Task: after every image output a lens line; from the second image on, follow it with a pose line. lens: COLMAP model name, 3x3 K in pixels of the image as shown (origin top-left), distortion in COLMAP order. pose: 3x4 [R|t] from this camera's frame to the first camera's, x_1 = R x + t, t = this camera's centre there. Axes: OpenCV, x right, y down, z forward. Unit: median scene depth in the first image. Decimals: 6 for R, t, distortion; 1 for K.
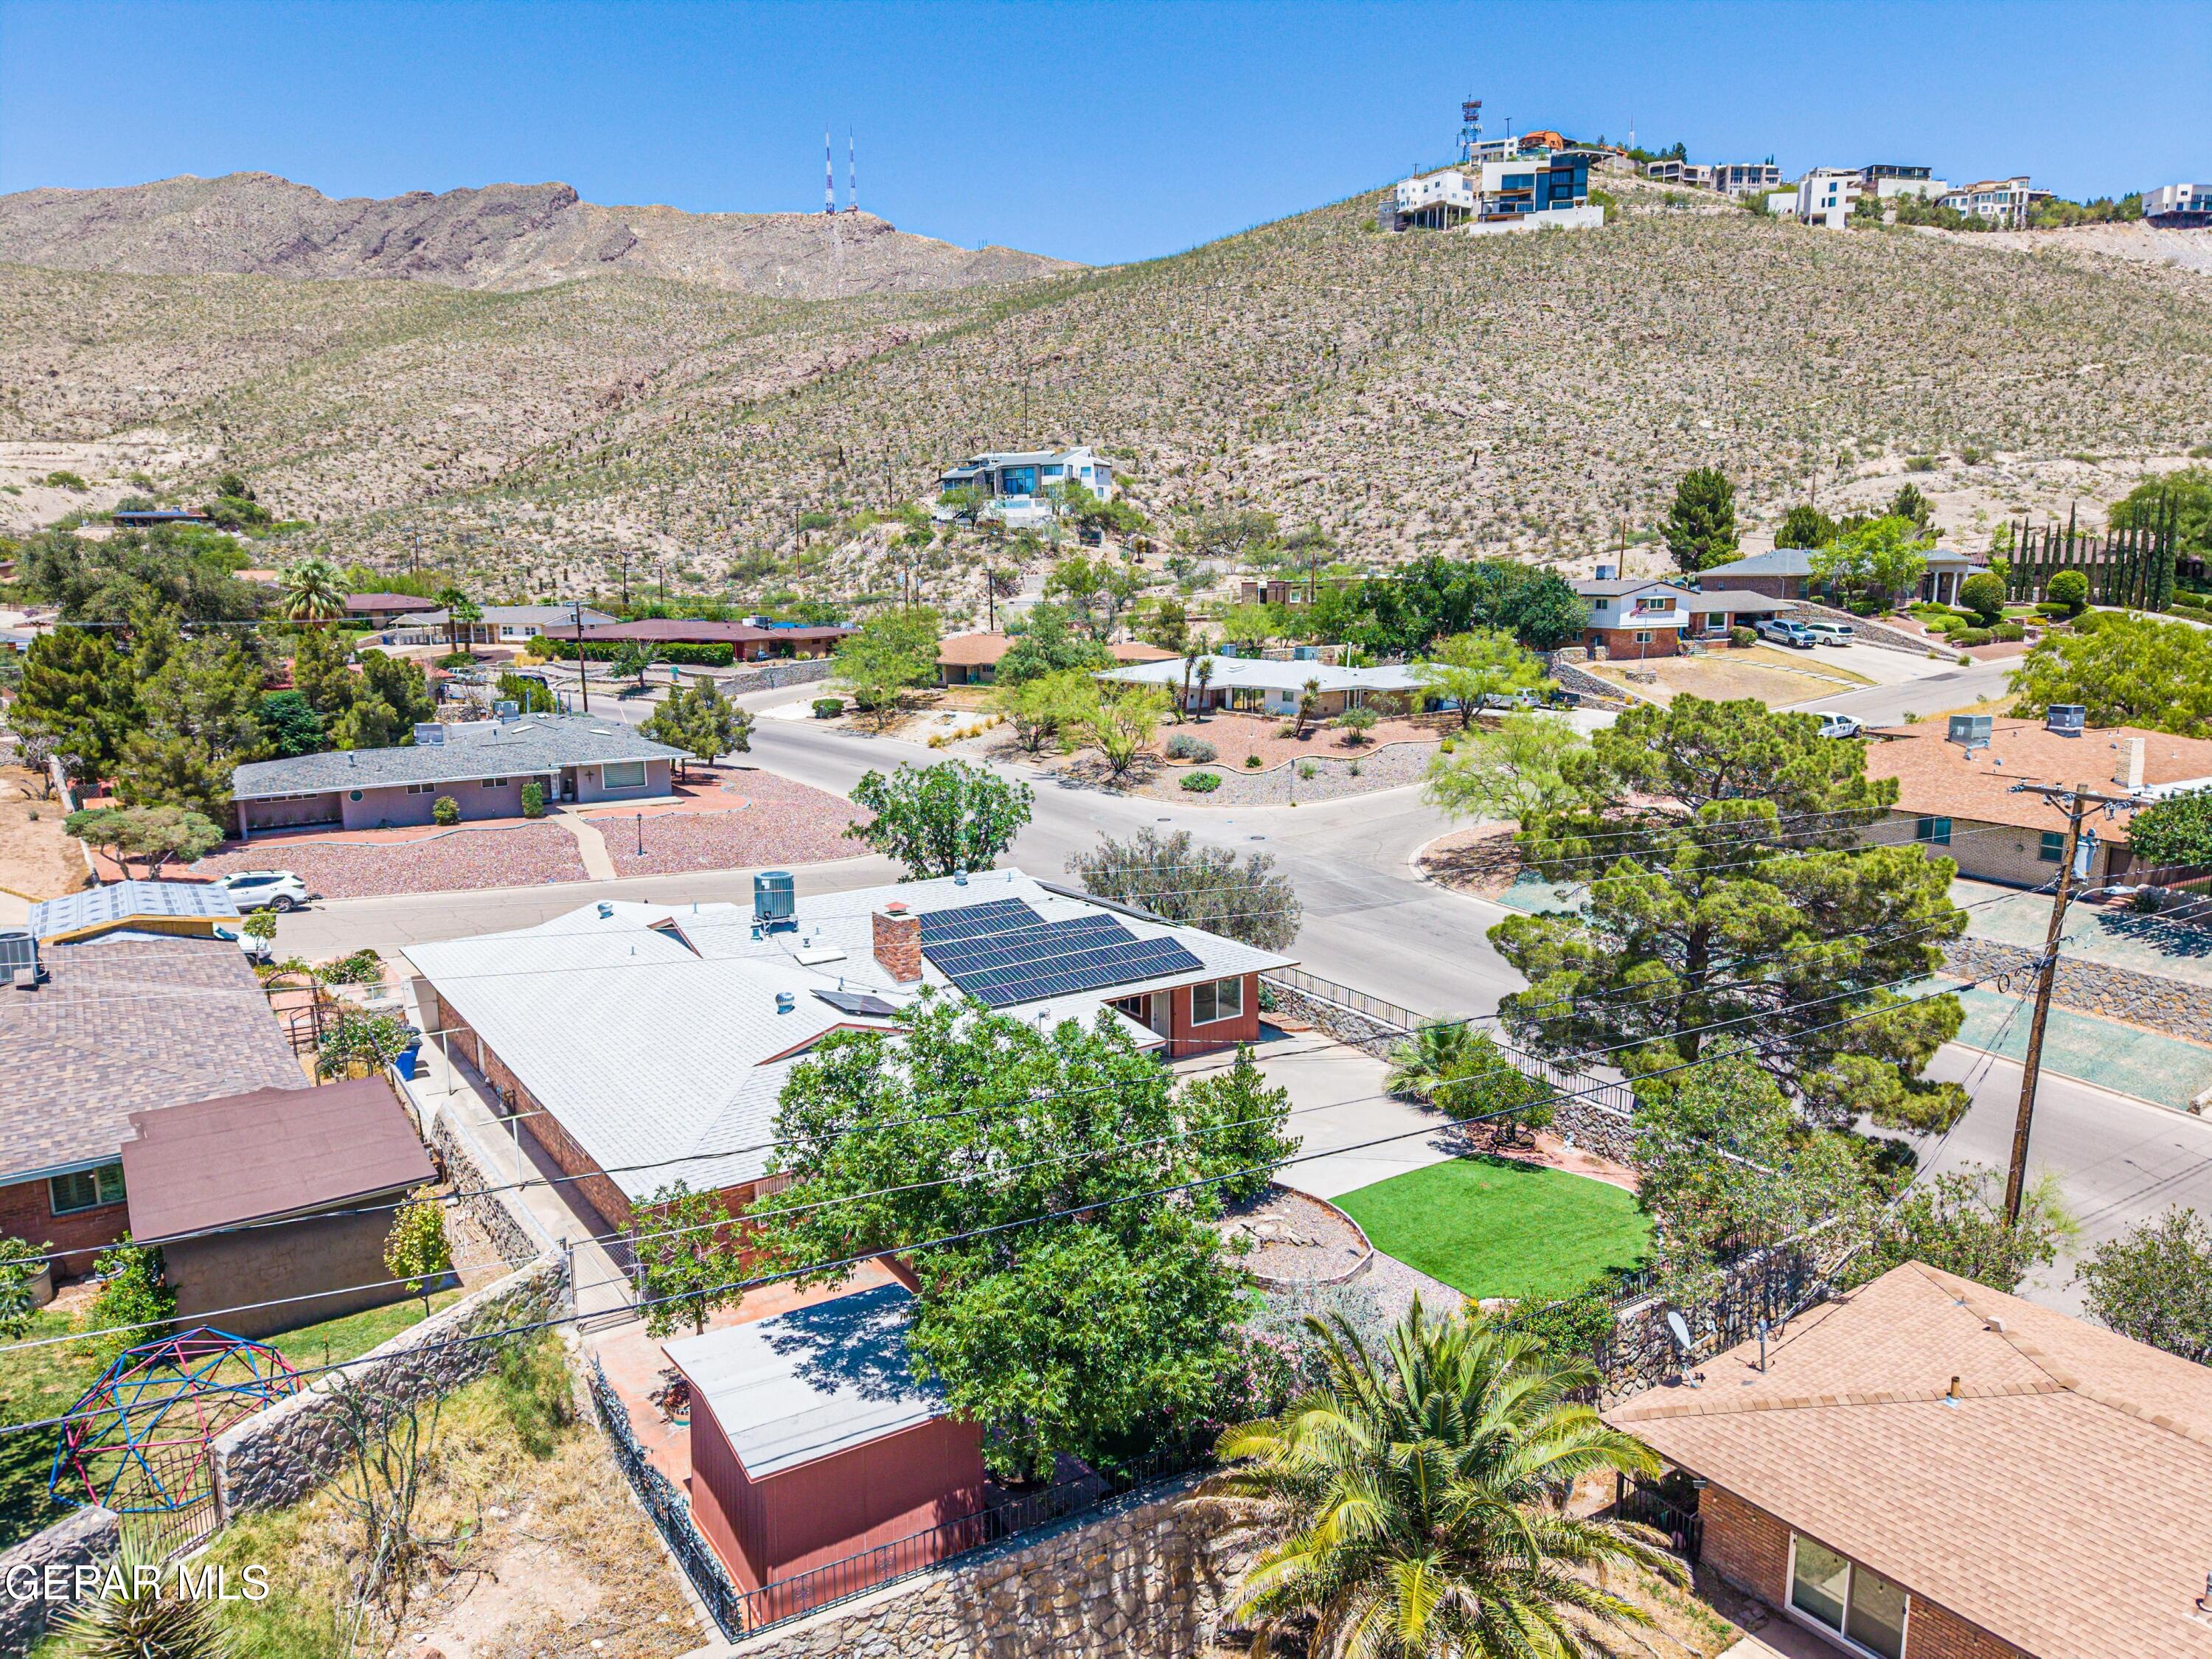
lens RADIAL K [[1513.8, 0, 1106.0], [0, 1513.8, 829.5], [0, 0, 1]] dist [0.004695, -0.003149]
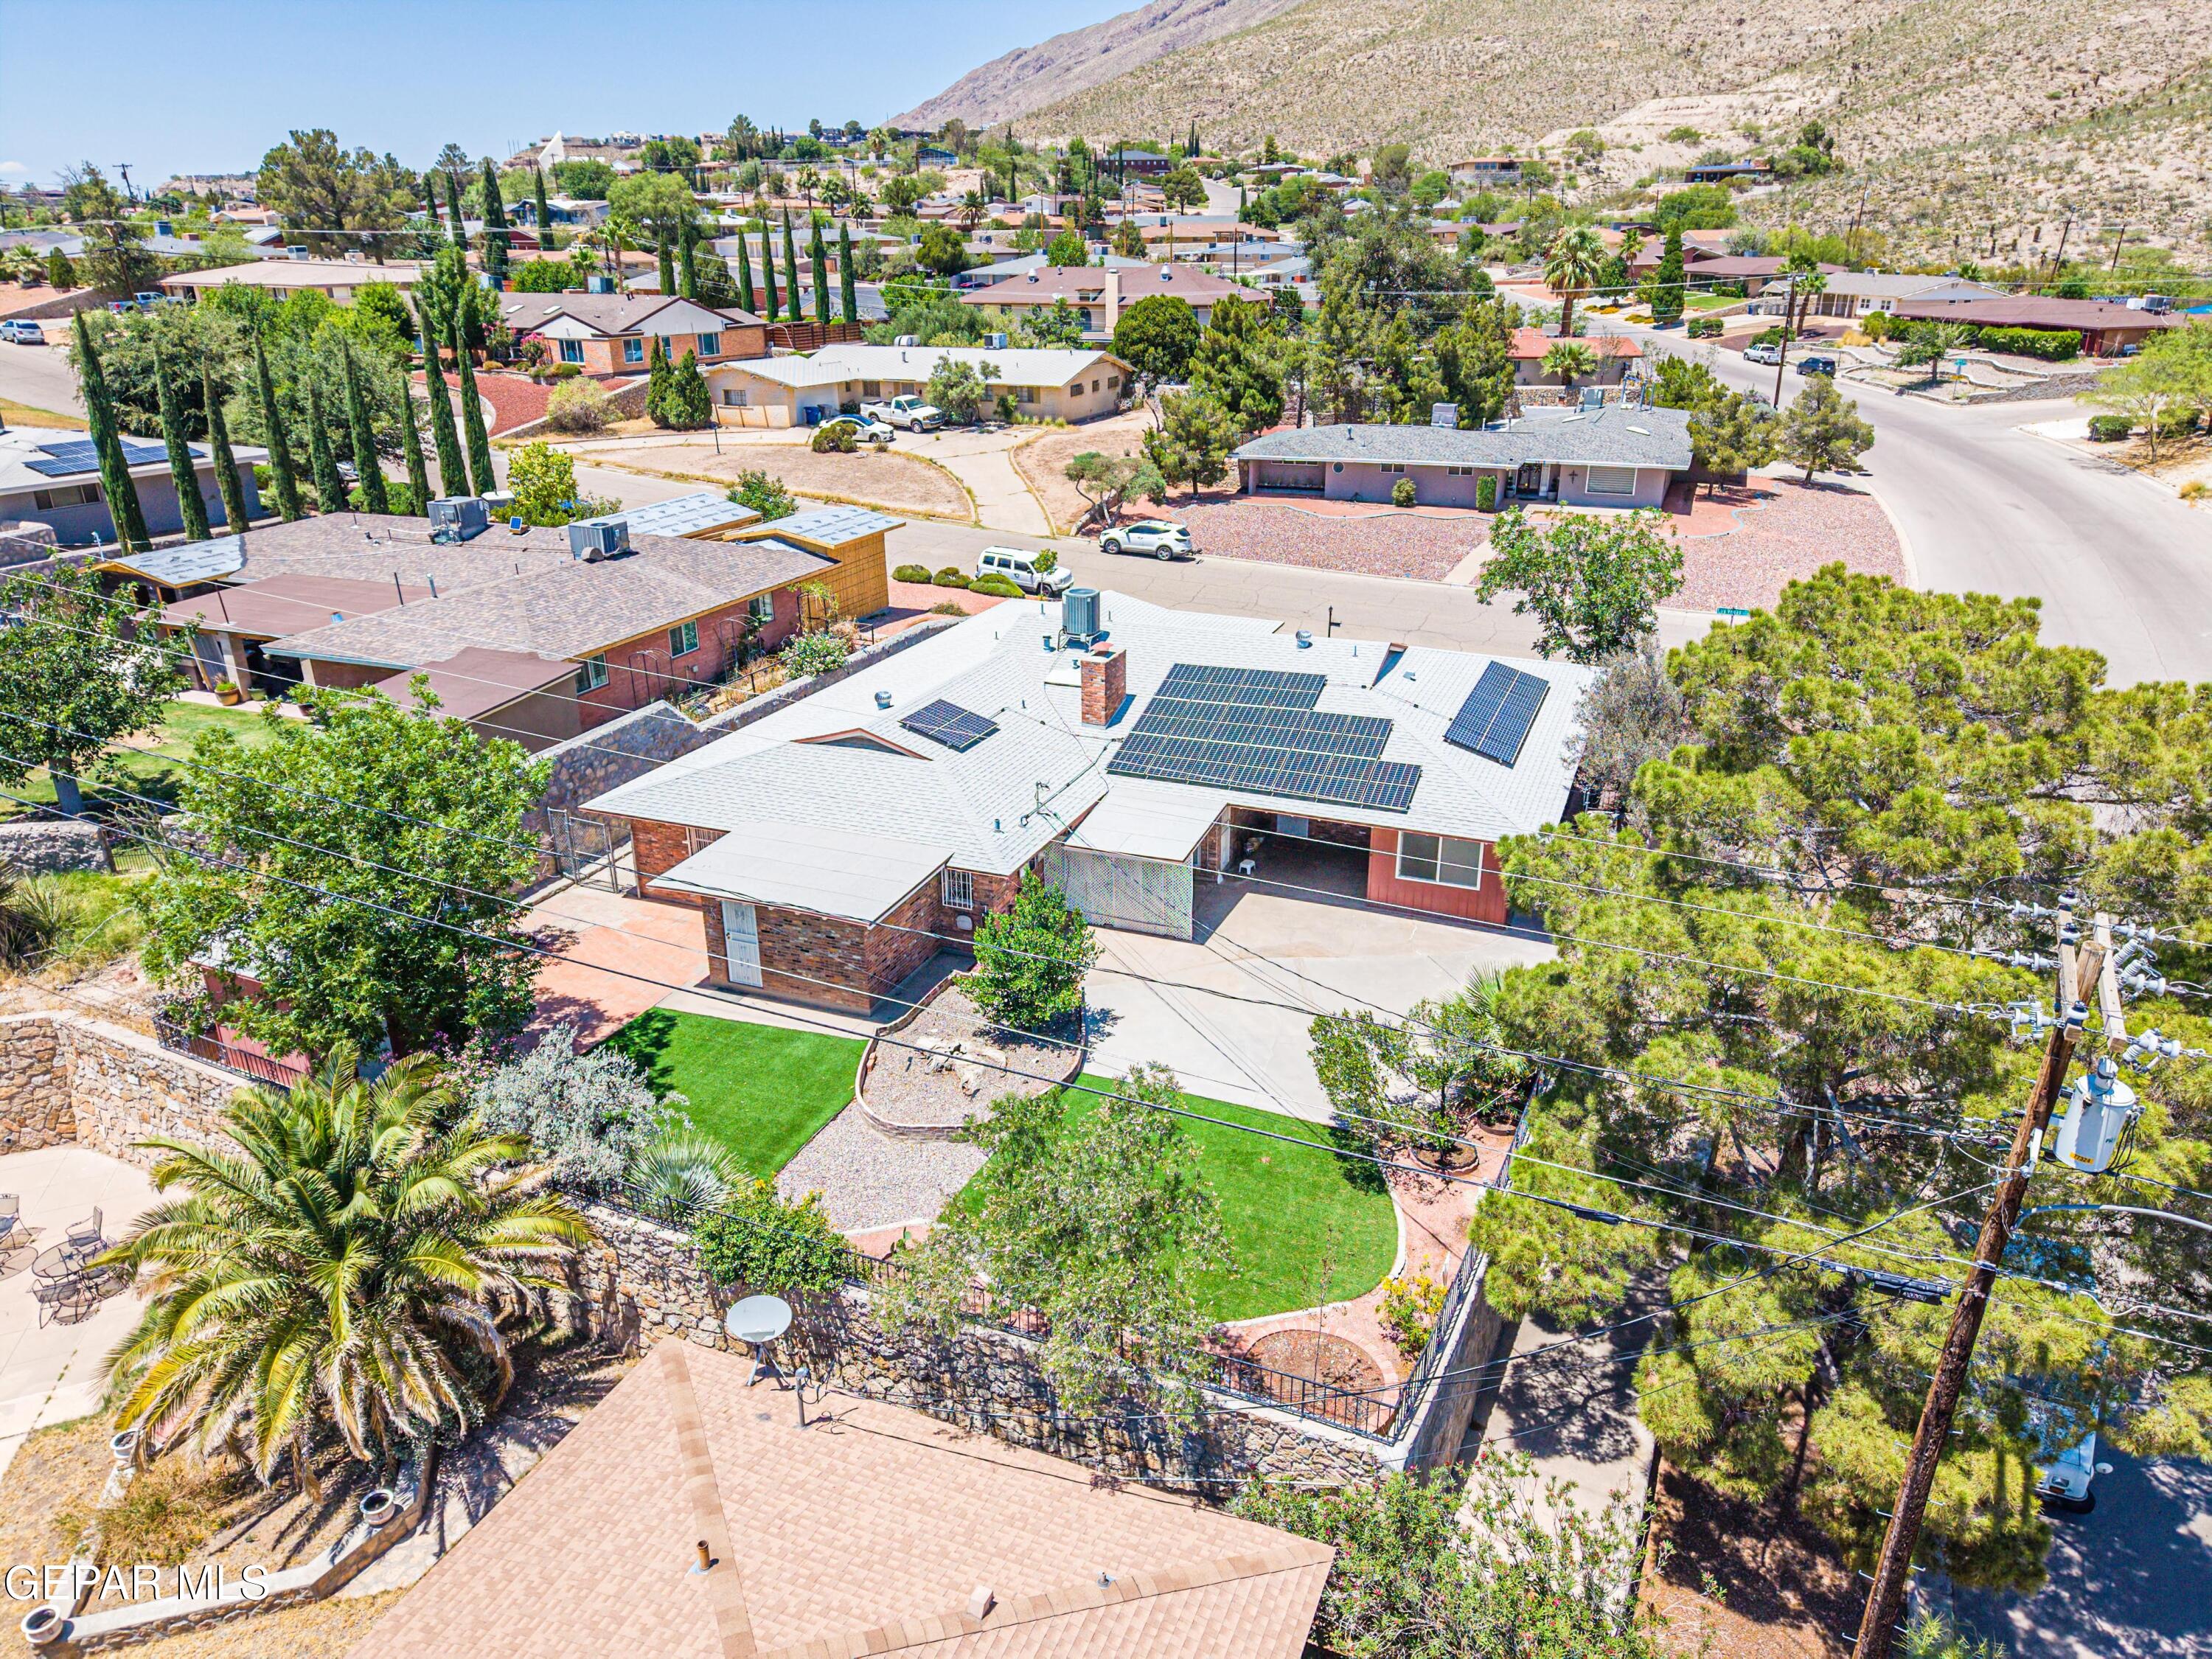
lens RADIAL K [[1513.8, 0, 1106.0], [0, 1513.8, 829.5], [0, 0, 1]] dist [0.004695, -0.003149]
pose [[0.536505, 0.309091, -0.785255, 0.298174], [-0.134906, 0.949957, 0.281750, -0.050882], [0.833044, -0.045224, 0.551355, 0.217934]]
